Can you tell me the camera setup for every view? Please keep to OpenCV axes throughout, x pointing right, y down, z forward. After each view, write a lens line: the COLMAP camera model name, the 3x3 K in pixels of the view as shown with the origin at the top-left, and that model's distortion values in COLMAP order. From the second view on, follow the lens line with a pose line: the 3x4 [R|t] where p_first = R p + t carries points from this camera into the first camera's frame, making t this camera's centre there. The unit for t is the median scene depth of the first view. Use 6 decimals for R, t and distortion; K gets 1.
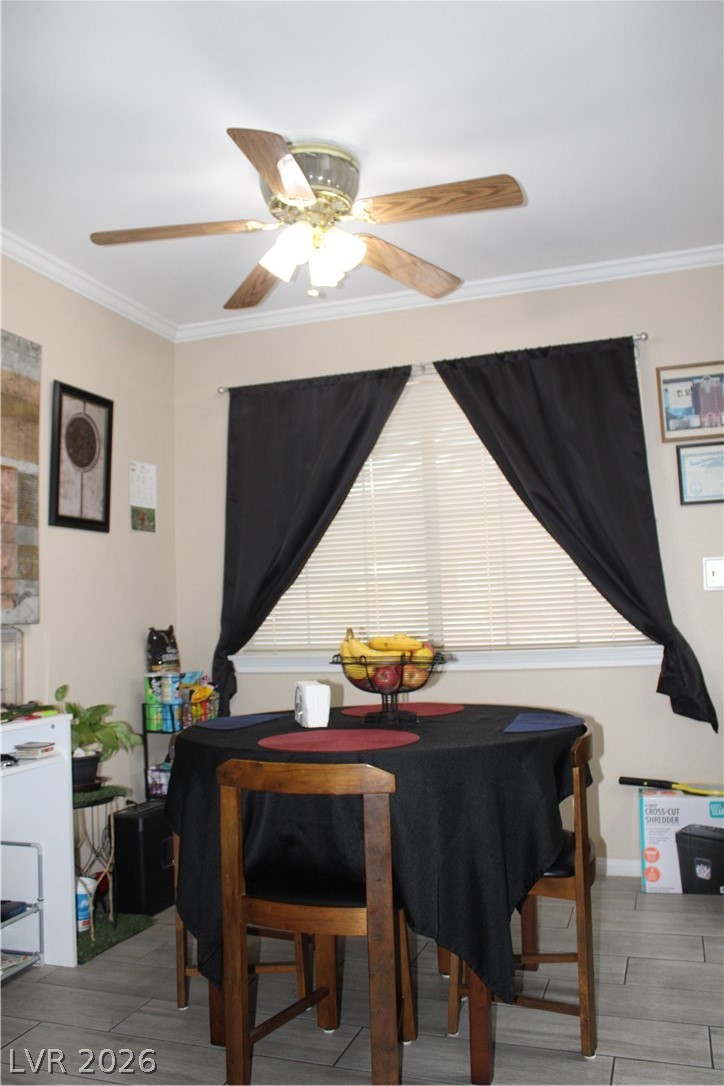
lens RADIAL K [[908.6, 0, 374.5], [0, 908.6, 543.2], [0, 0, 1]] dist [-0.159979, 0.128063]
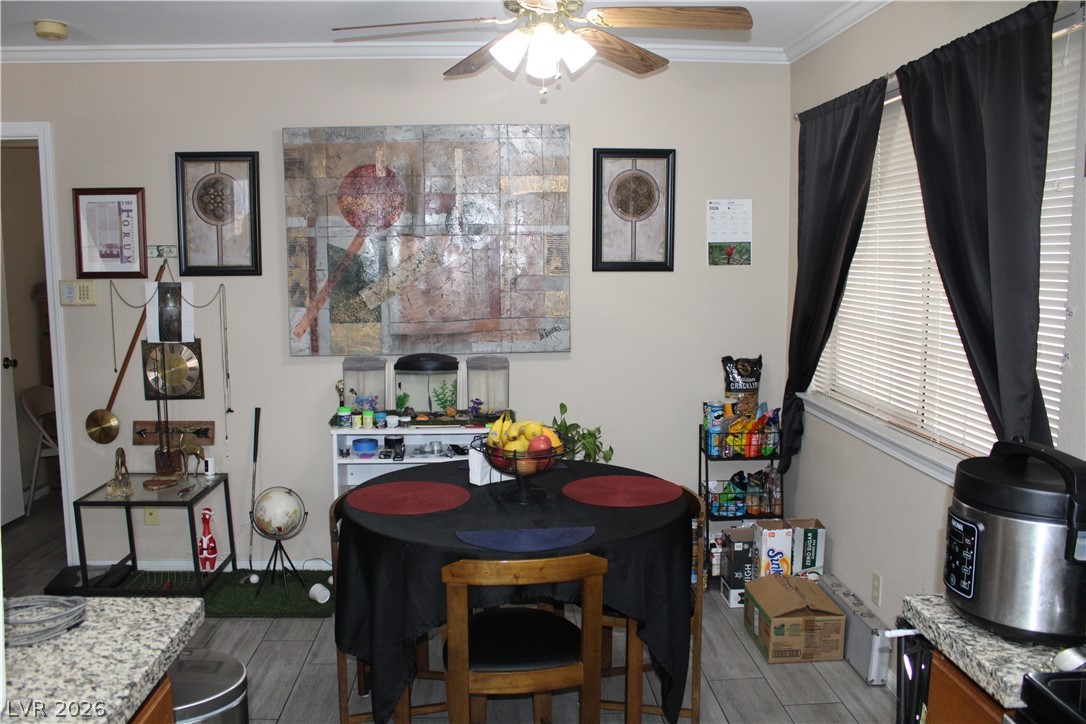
lens RADIAL K [[908.6, 0, 543.0], [0, 908.6, 362.0], [0, 0, 1]] dist [-0.159979, 0.128063]
pose [[0.369743, 0.148736, -0.917152, 0.706036], [0.065742, 0.980442, 0.185503, -0.122106], [0.926806, -0.128883, 0.352733, 0.442079]]
